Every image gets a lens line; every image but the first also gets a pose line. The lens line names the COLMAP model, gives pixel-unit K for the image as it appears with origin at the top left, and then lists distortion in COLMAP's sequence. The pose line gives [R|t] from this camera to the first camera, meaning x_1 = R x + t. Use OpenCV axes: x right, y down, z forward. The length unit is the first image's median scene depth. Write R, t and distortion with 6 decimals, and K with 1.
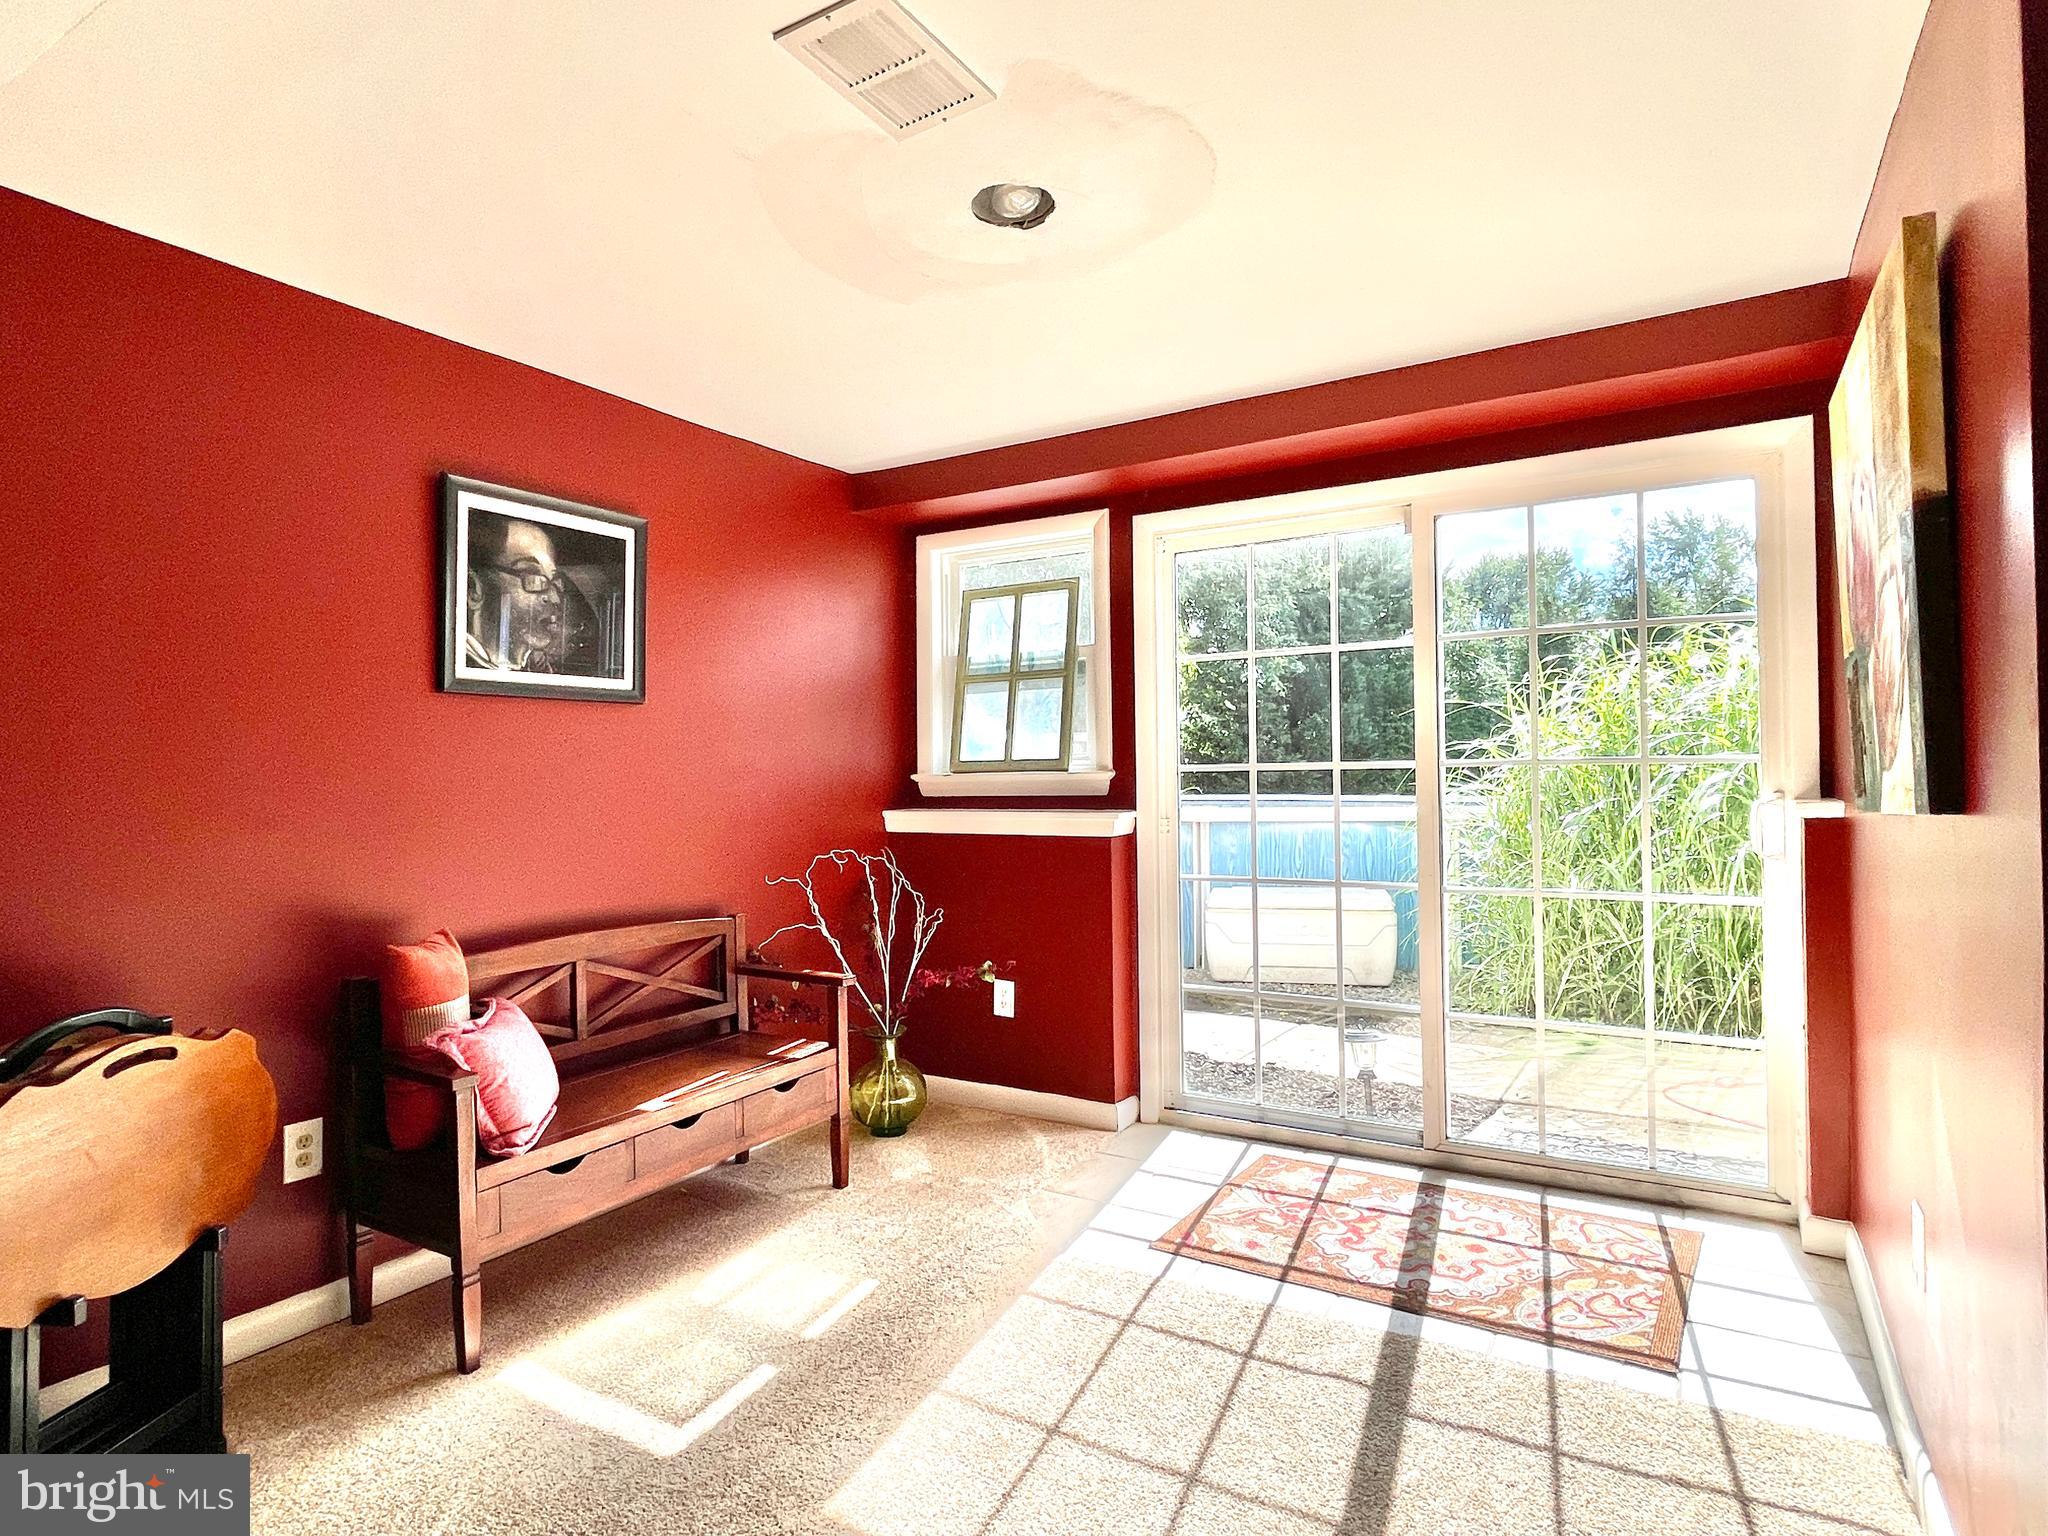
lens RADIAL K [[1061.4, 0, 1027.1], [0, 1061.4, 766.8], [0, 0, 1]] dist [0.001063, -0.000043]
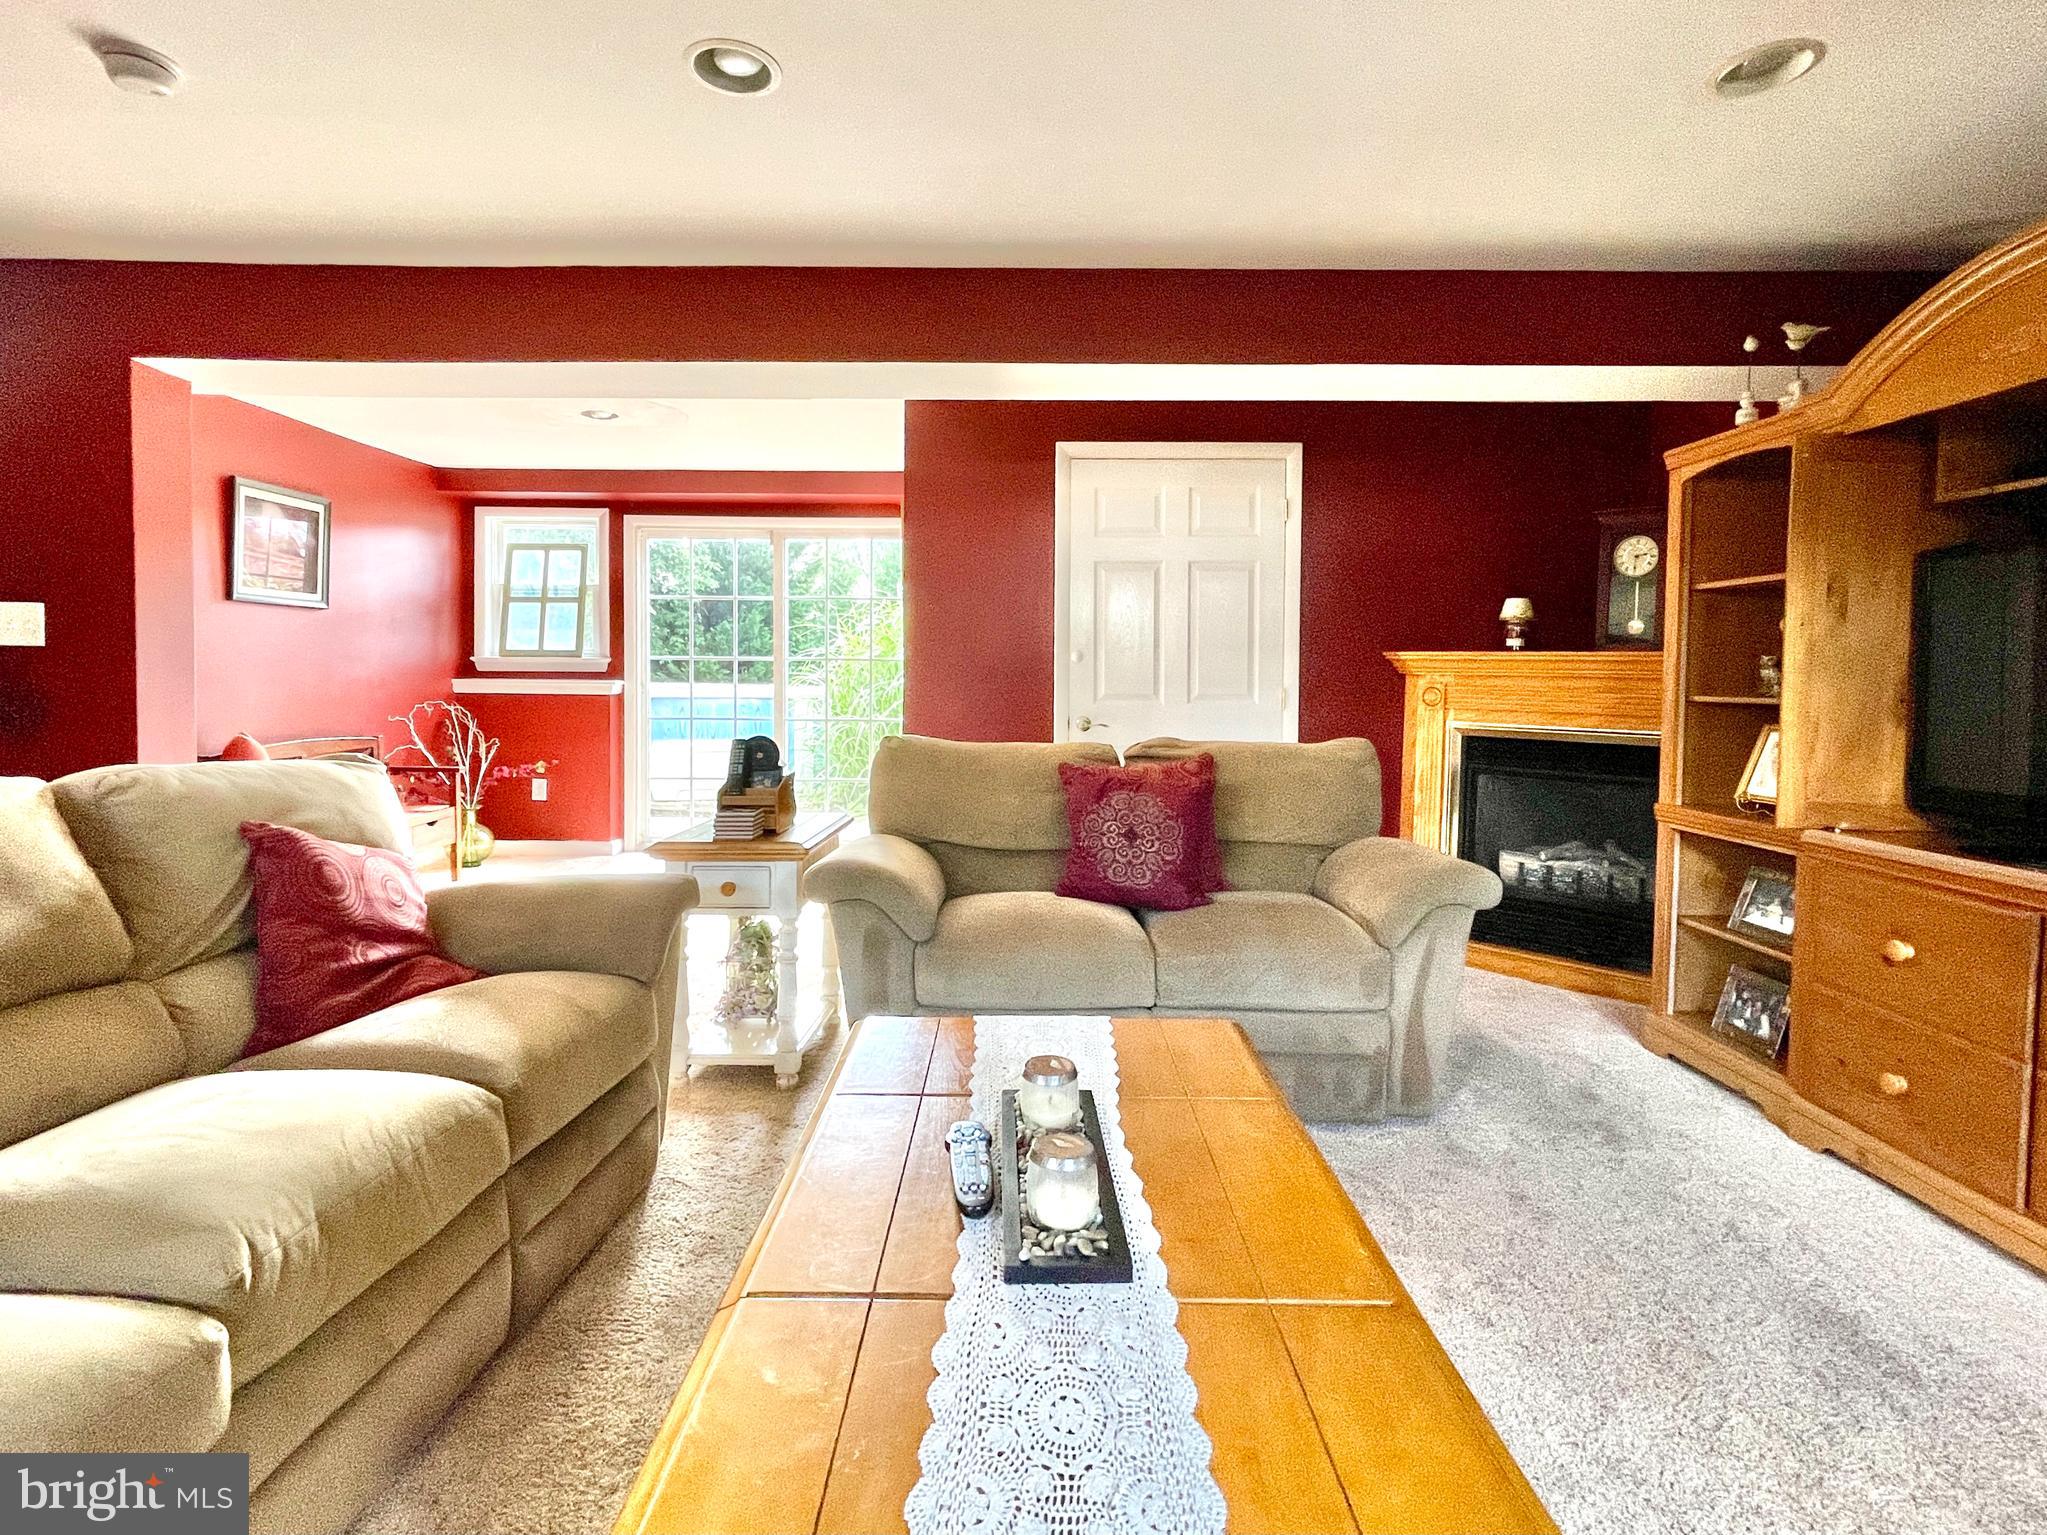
lens RADIAL K [[1070.4, 0, 1018.6], [0, 1070.4, 711.8], [0, 0, 1]] dist [-0.000159, -0.000048]
pose [[0.861471, 0.006060, 0.507771, -0.233281], [-0.026847, 0.999074, 0.033625, 0.014511], [-0.507097, -0.042599, 0.860835, -0.871920]]
